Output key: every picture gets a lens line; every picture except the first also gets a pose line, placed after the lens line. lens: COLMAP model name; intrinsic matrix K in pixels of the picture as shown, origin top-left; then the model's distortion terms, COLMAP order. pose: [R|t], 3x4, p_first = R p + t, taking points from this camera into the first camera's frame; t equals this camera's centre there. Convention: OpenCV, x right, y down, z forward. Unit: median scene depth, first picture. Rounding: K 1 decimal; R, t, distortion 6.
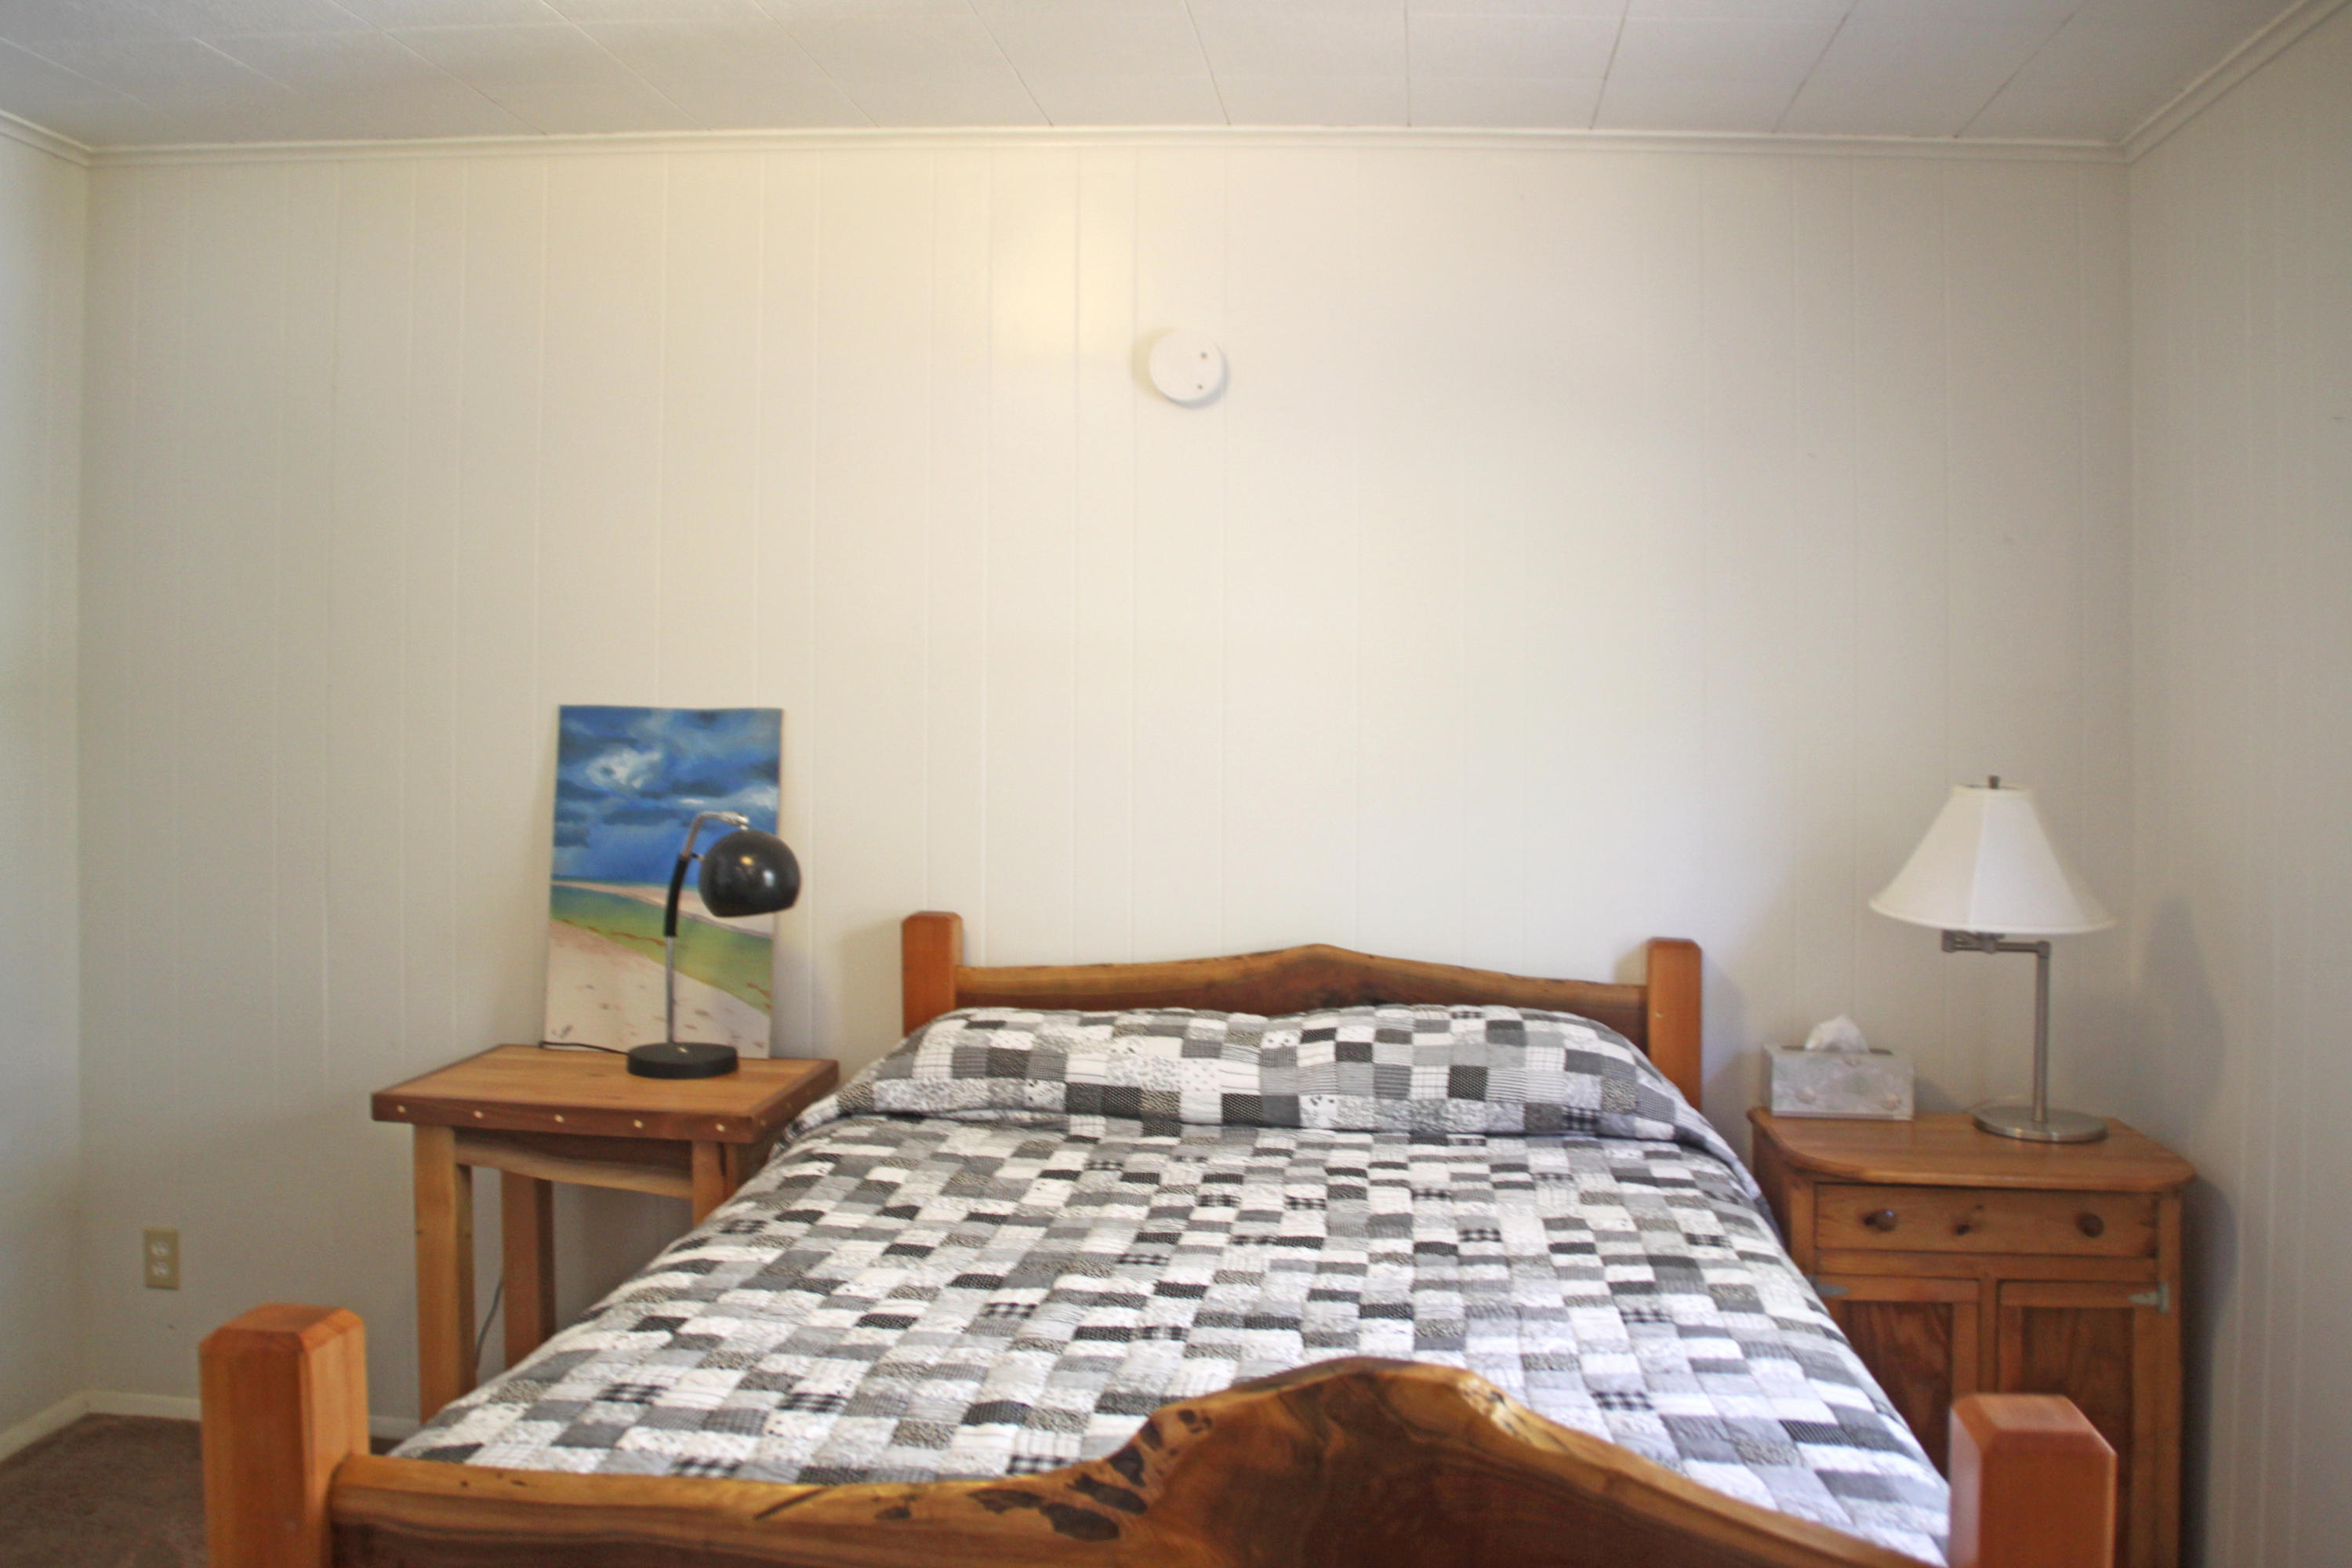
lens RADIAL K [[2142.5, 0, 1176.0], [0, 2142.5, 784.0], [0, 0, 1]] dist [-0.167199, 0.114644]
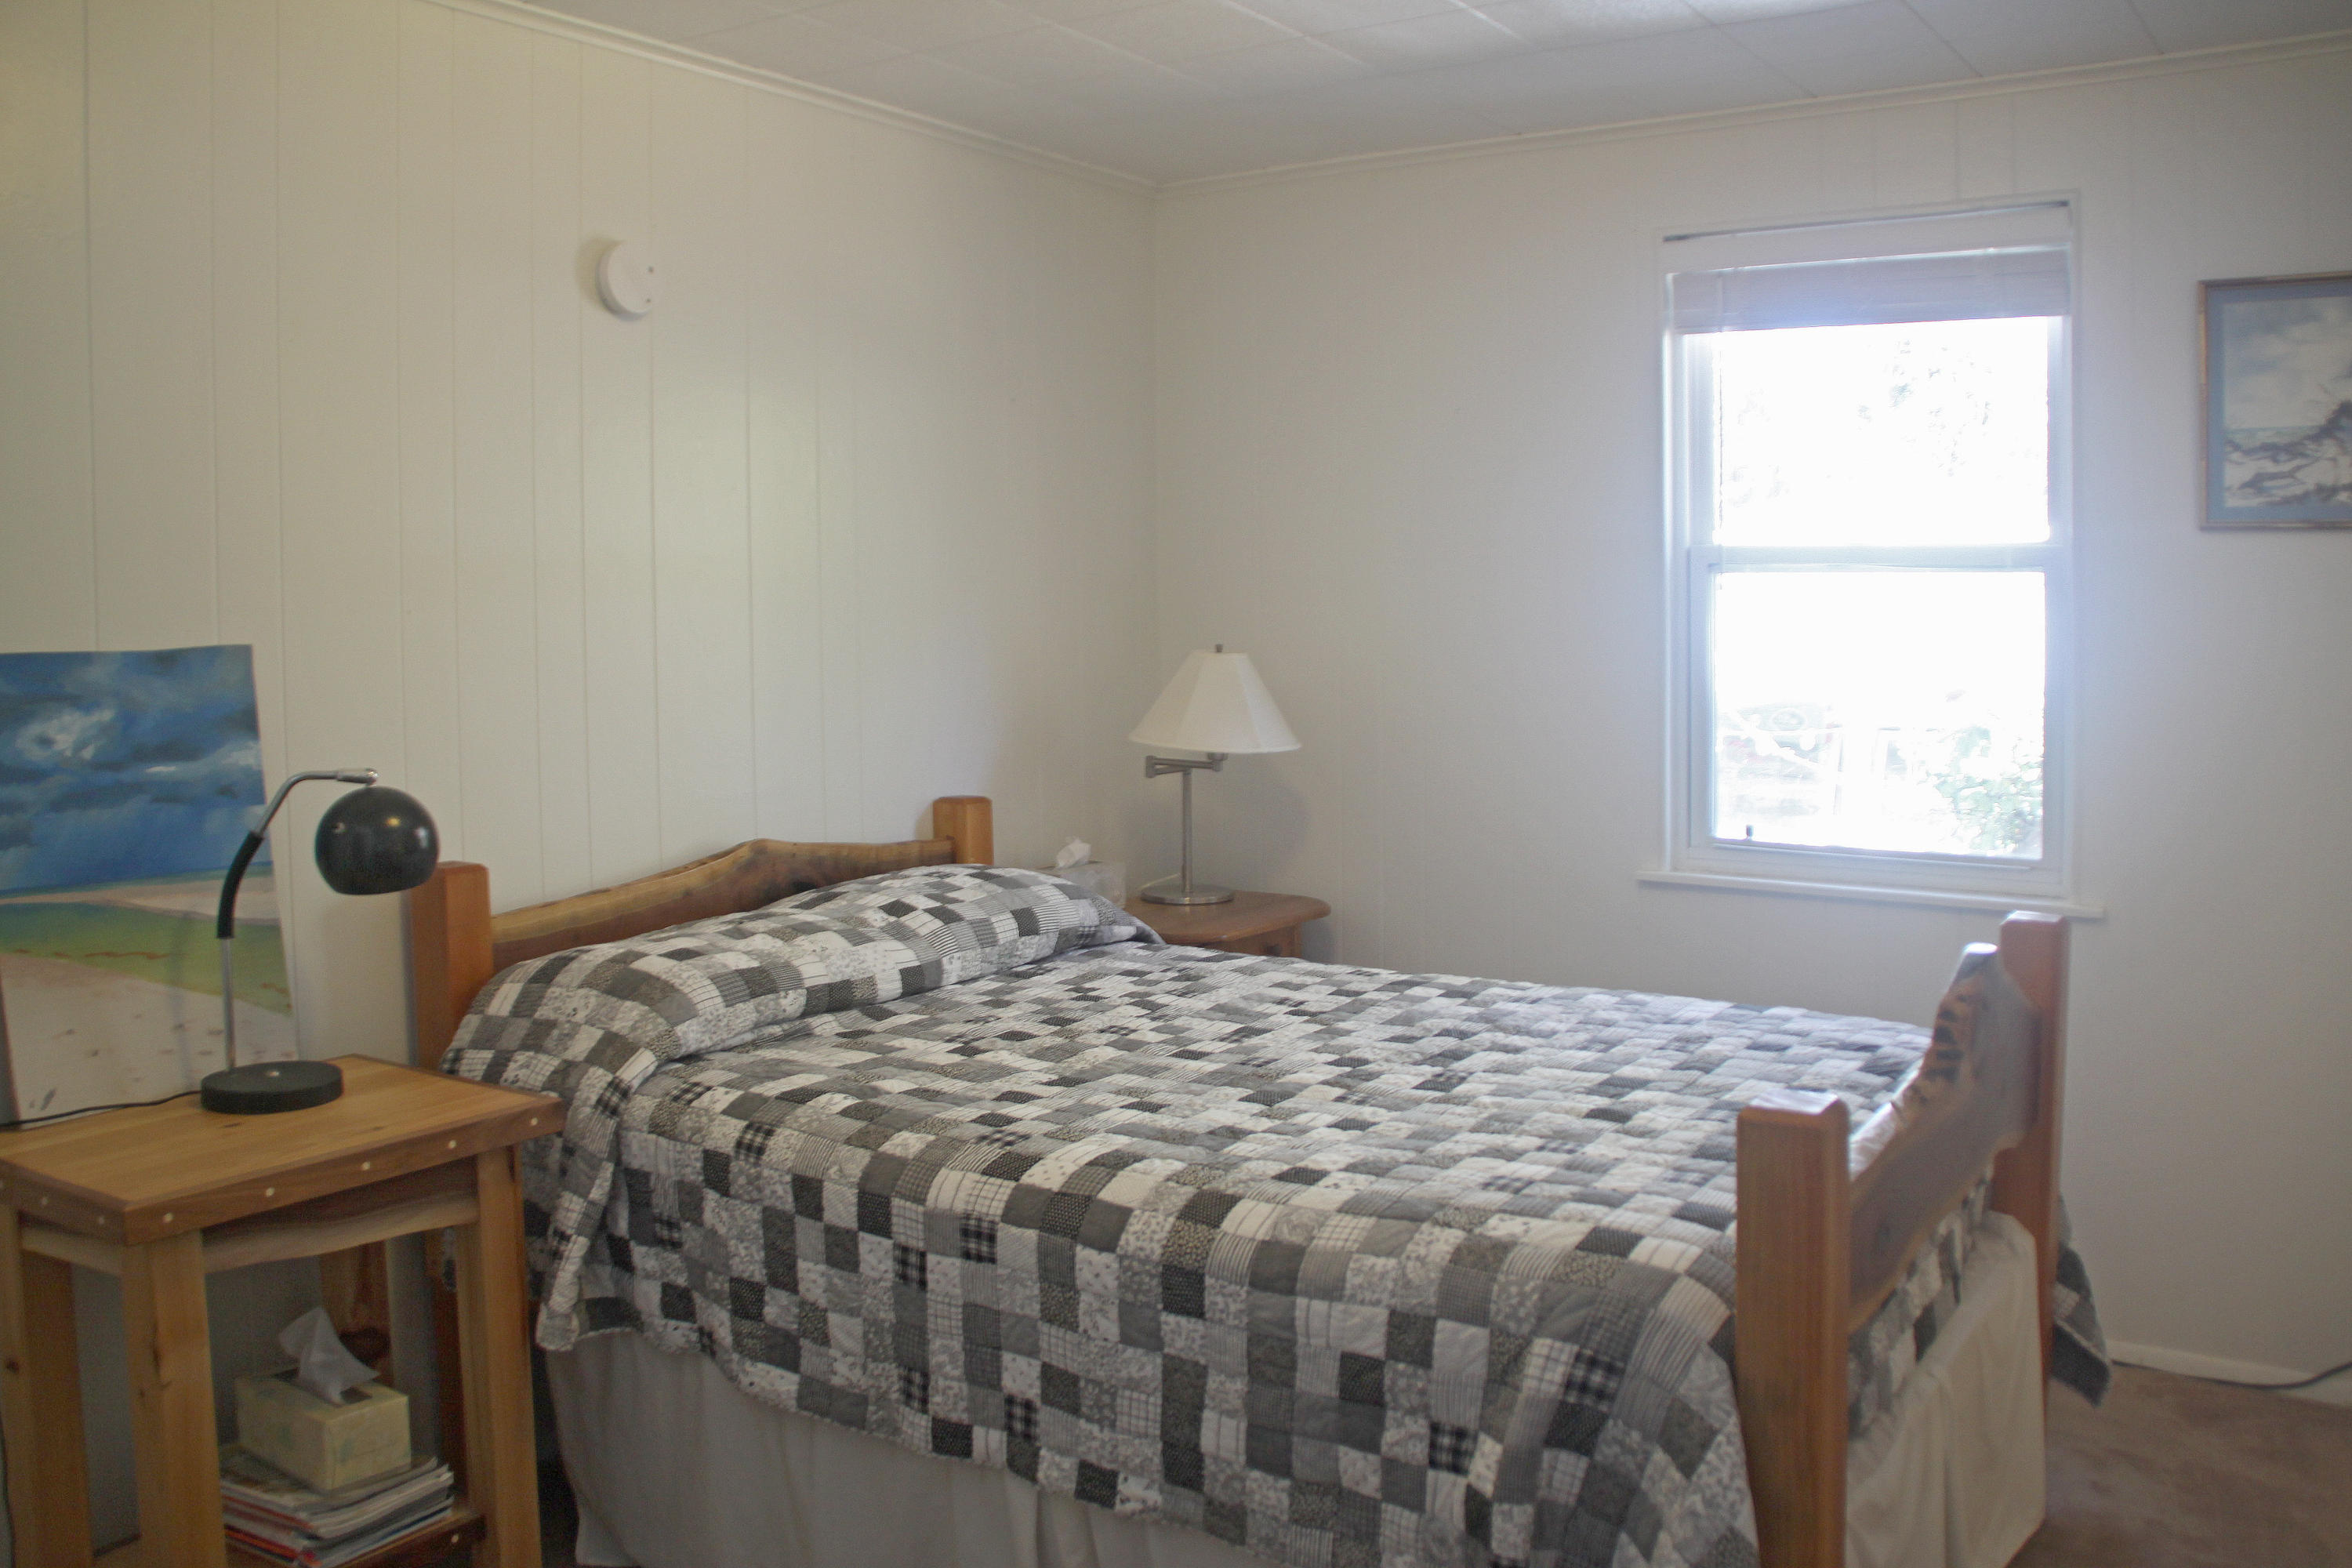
lens RADIAL K [[2142.5, 0, 1176.0], [0, 2142.5, 784.0], [0, 0, 1]] dist [-0.167199, 0.114644]
pose [[0.419655, -0.102888, 0.901833, -0.856738], [0.057129, 0.994579, 0.086885, -0.035147], [-0.905884, 0.015059, 0.423258, 0.388535]]
